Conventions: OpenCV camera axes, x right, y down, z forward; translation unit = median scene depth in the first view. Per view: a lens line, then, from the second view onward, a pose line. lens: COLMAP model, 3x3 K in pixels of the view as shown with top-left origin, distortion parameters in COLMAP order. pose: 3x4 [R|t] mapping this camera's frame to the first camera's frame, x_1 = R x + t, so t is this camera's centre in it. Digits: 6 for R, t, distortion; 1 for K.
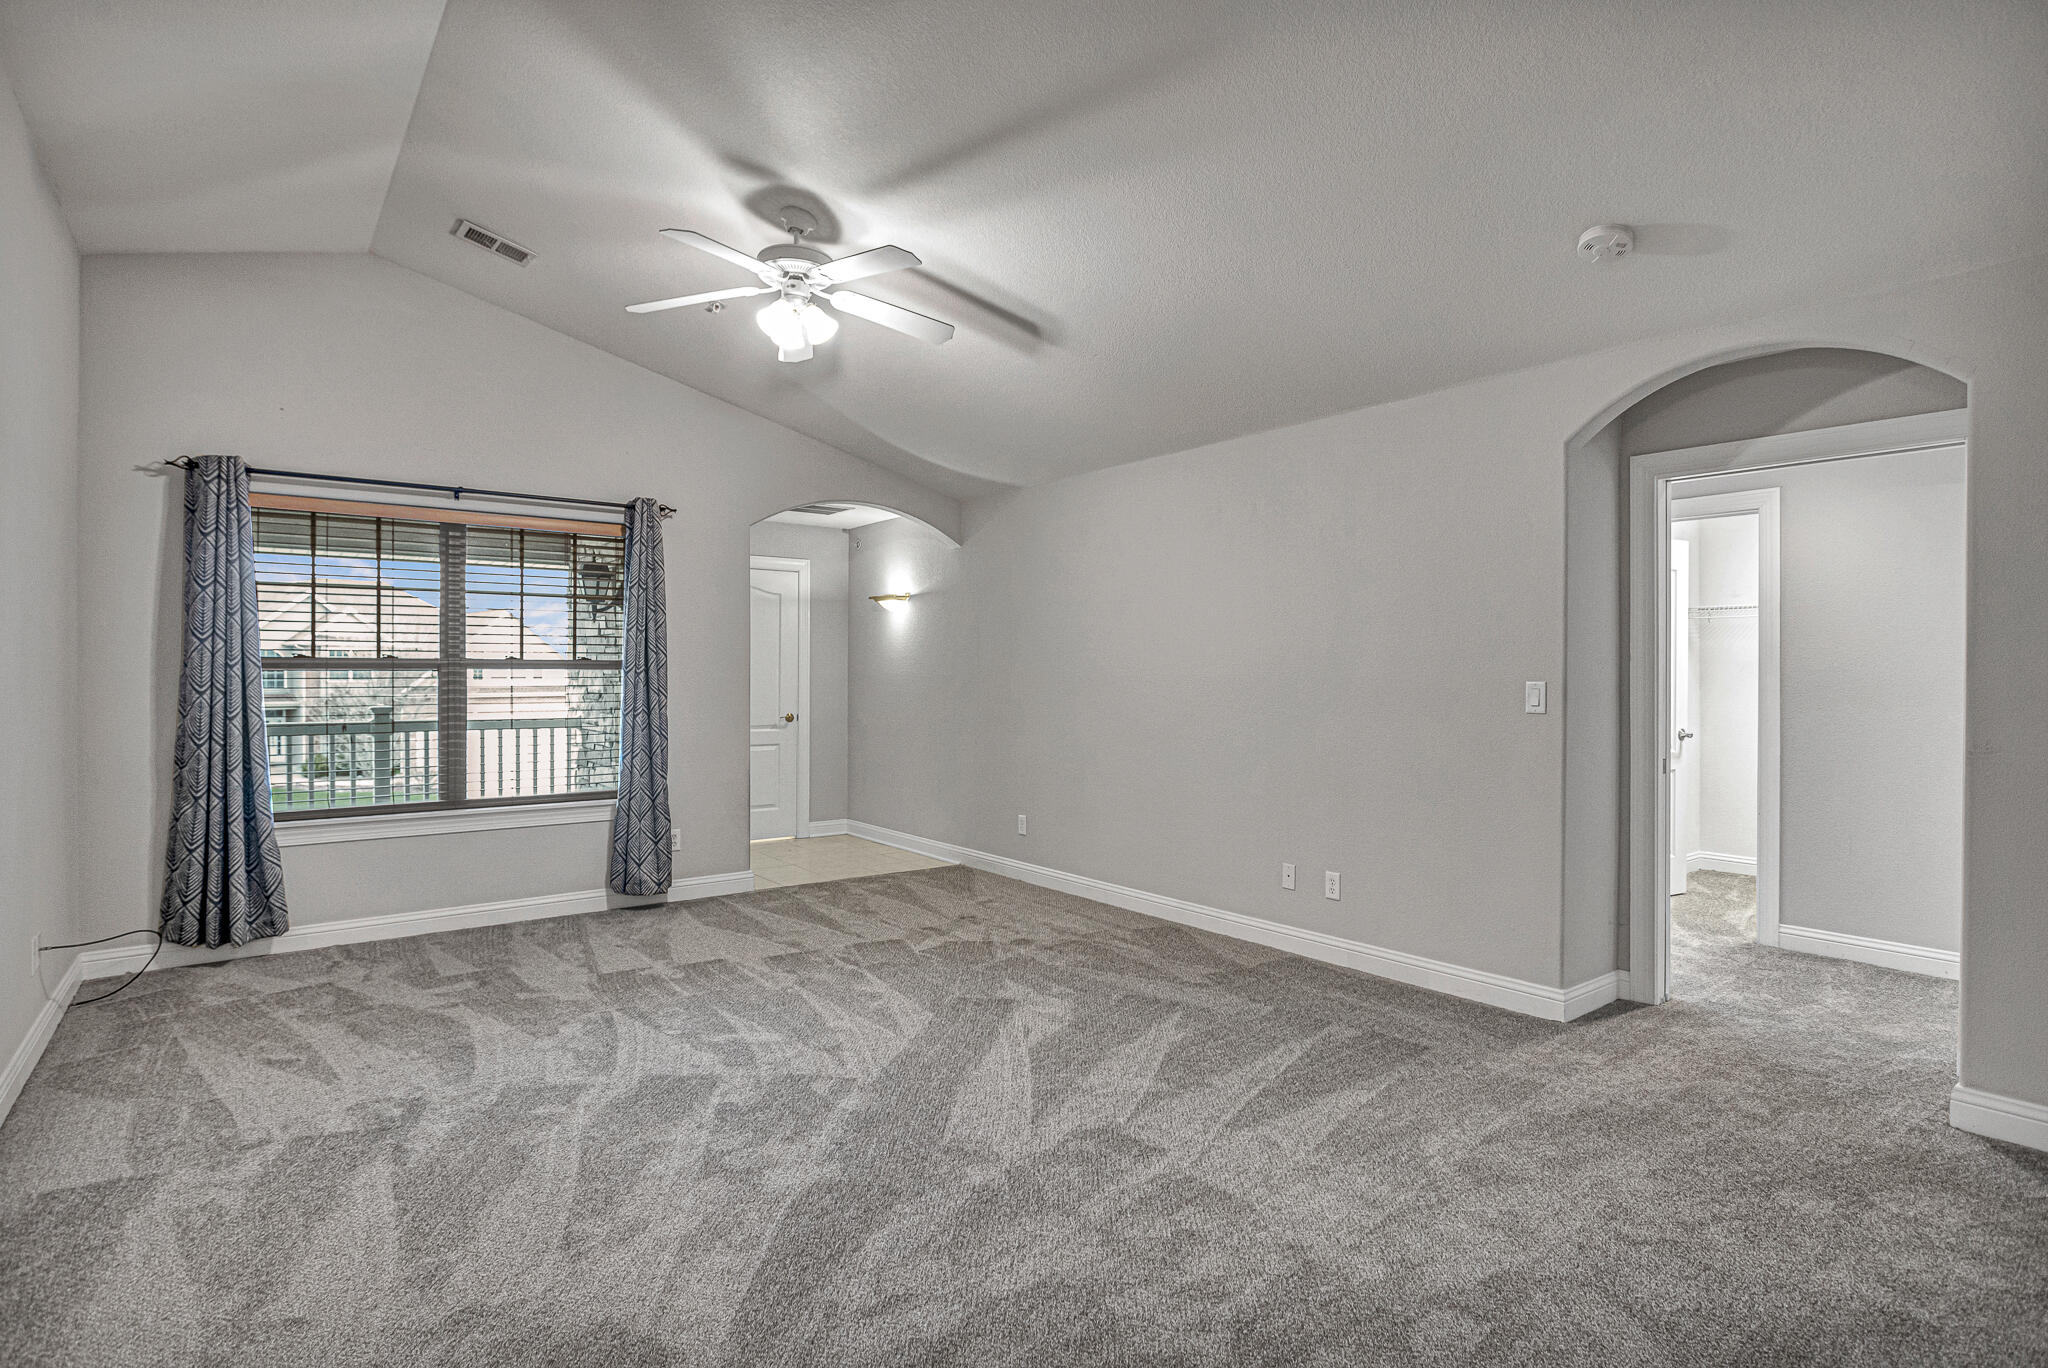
lens RADIAL K [[1025.9, 0, 1011.1], [0, 1025.9, 675.3], [0, 0, 1]] dist [-0.018152, 0.002371]
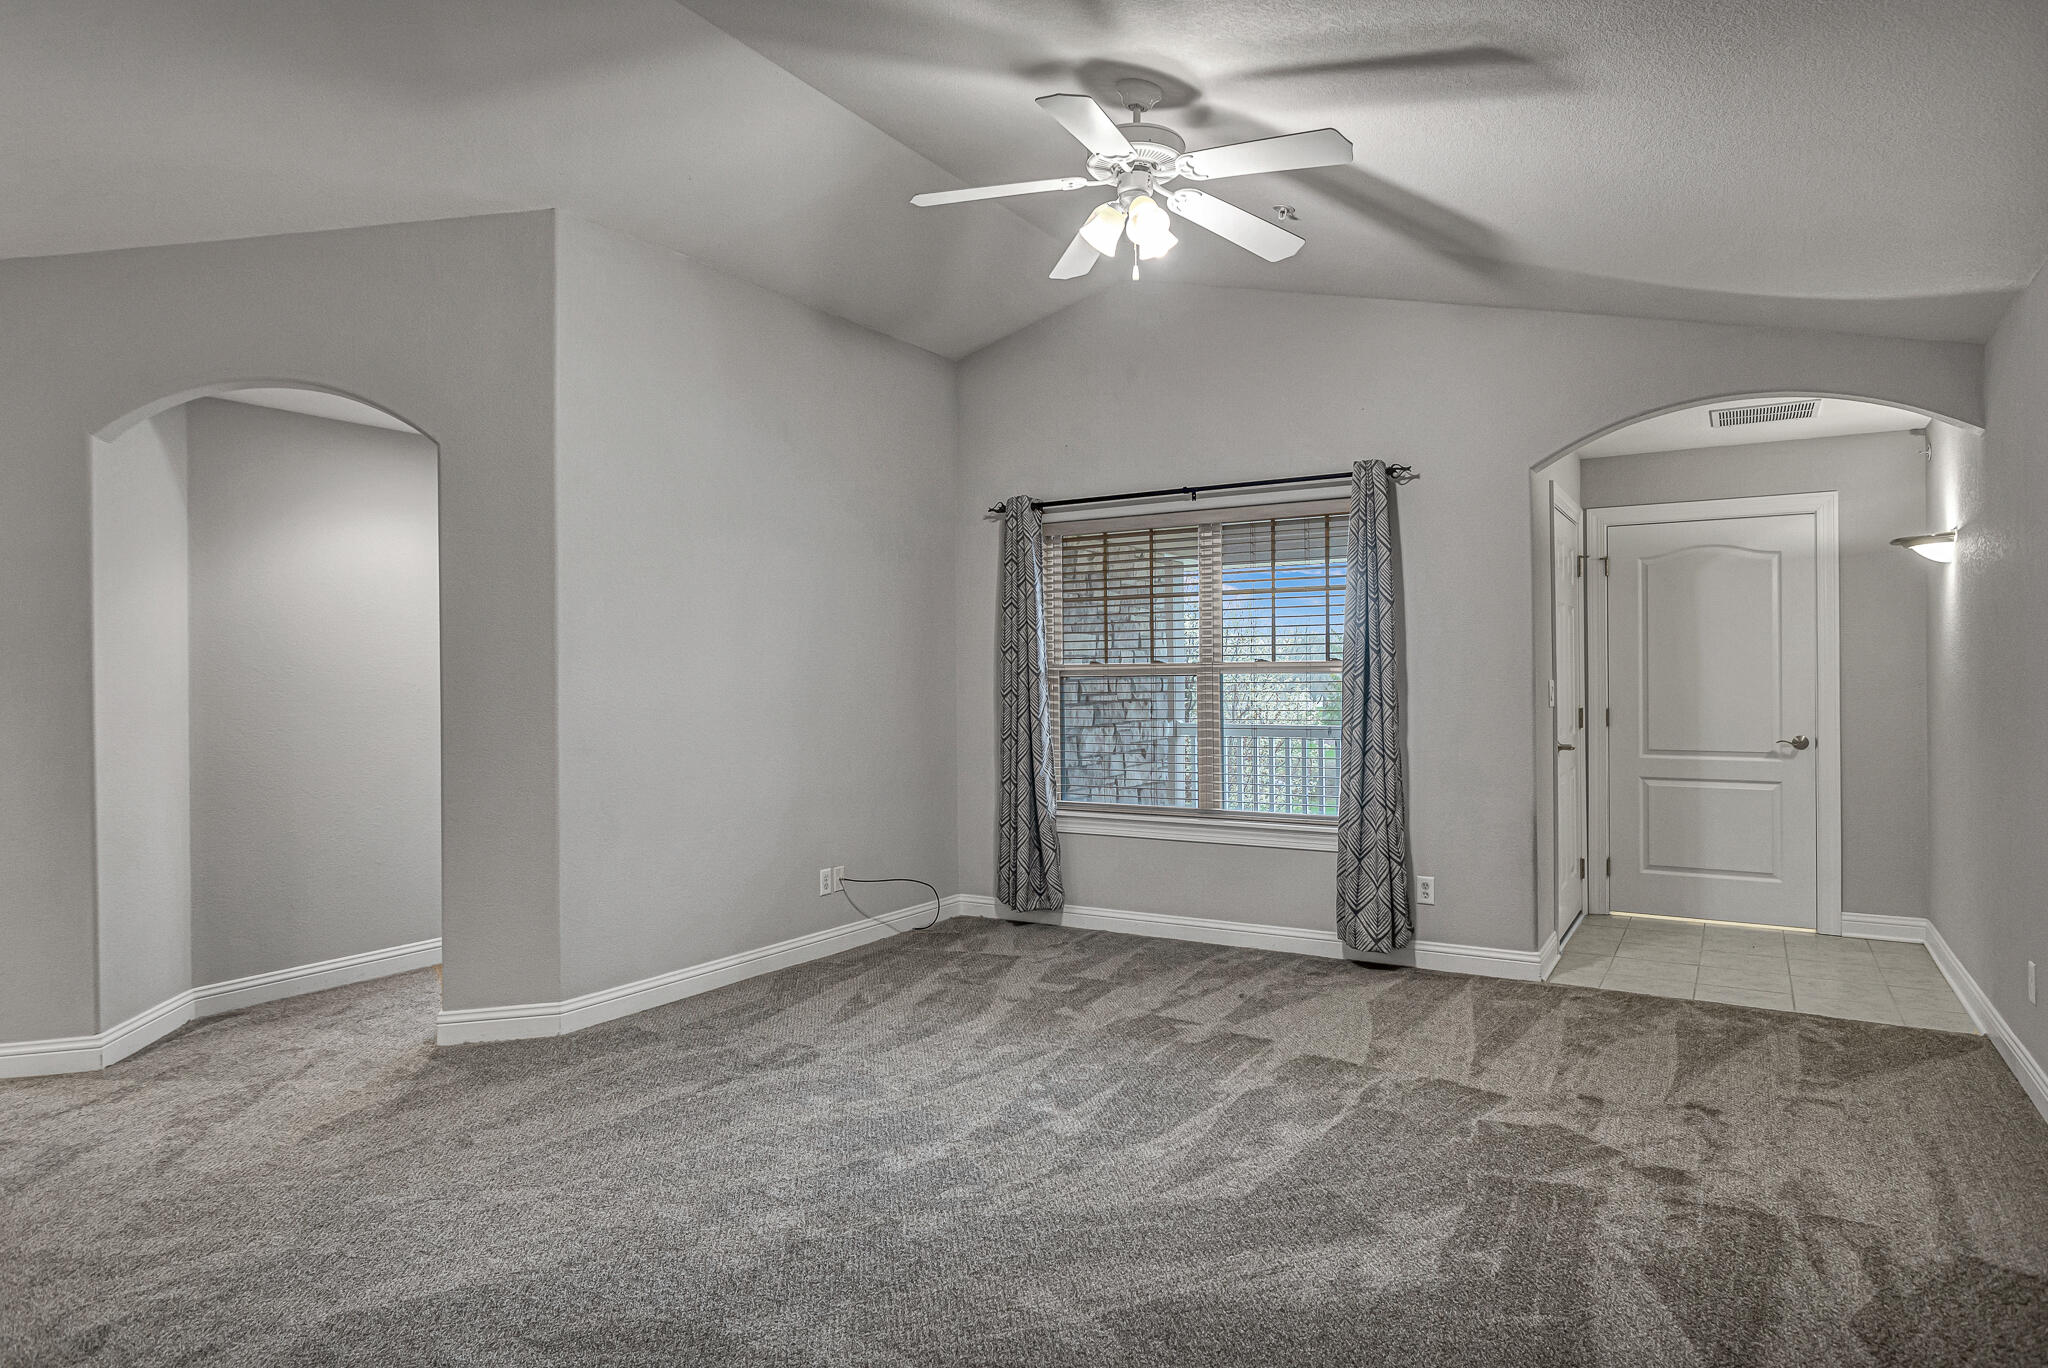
lens RADIAL K [[1158.4, 0, 1021.0], [0, 1158.4, 684.7], [0, 0, 1]] dist [-0.008861, 0.002108]
pose [[0.372032, 0.002744, -0.928216, 0.487601], [0.007358, 0.999955, 0.005906, -0.004443], [0.928191, -0.009027, 0.371995, 0.503262]]
